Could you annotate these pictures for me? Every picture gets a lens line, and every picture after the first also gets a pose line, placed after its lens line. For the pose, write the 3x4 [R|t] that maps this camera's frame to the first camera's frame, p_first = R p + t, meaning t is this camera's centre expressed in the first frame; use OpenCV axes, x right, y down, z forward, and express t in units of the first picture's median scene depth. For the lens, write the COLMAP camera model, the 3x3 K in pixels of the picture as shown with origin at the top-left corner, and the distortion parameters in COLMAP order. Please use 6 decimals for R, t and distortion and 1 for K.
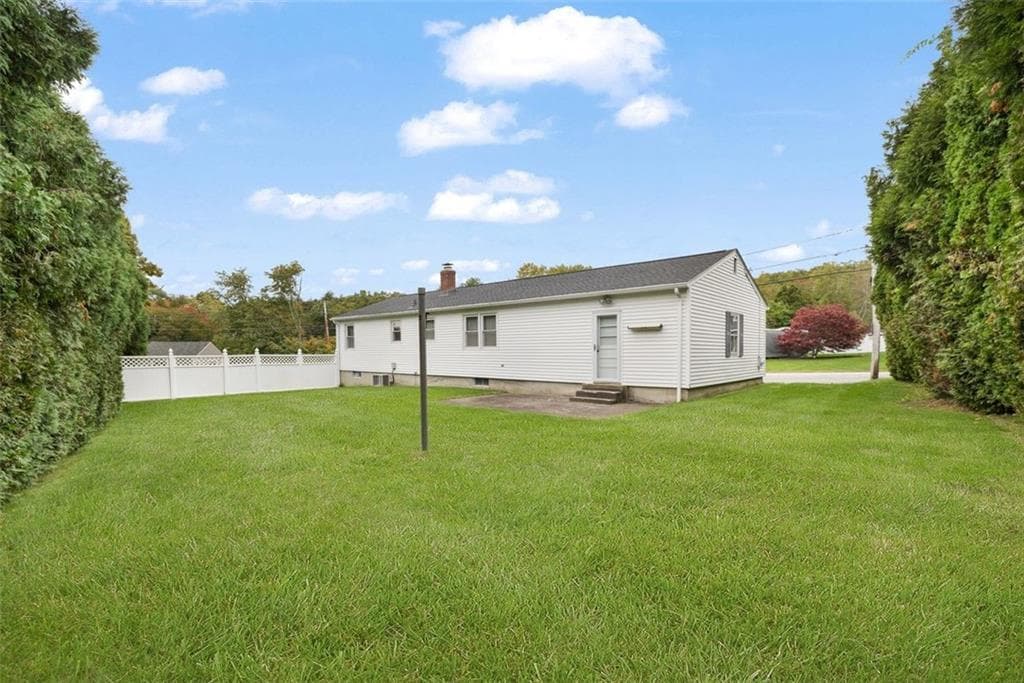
lens RADIAL K [[450.8, 0, 510.1], [0, 450.8, 372.7], [0, 0, 1]] dist [0.002664, 0.000103]
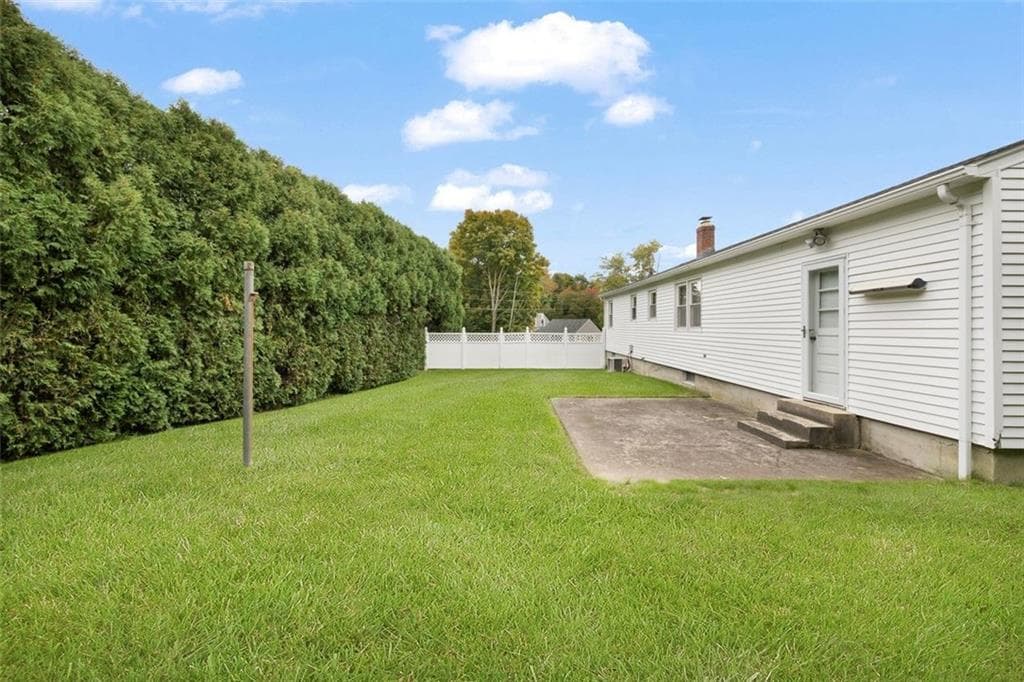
lens RADIAL K [[458.6, 0, 513.2], [0, 458.6, 322.4], [0, 0, 1]] dist [0.000799, 0.000119]
pose [[0.663583, -0.004141, -0.748091, 0.310680], [-0.037481, 0.998545, -0.038775, -0.028773], [0.747163, 0.053769, 0.662462, 0.340058]]
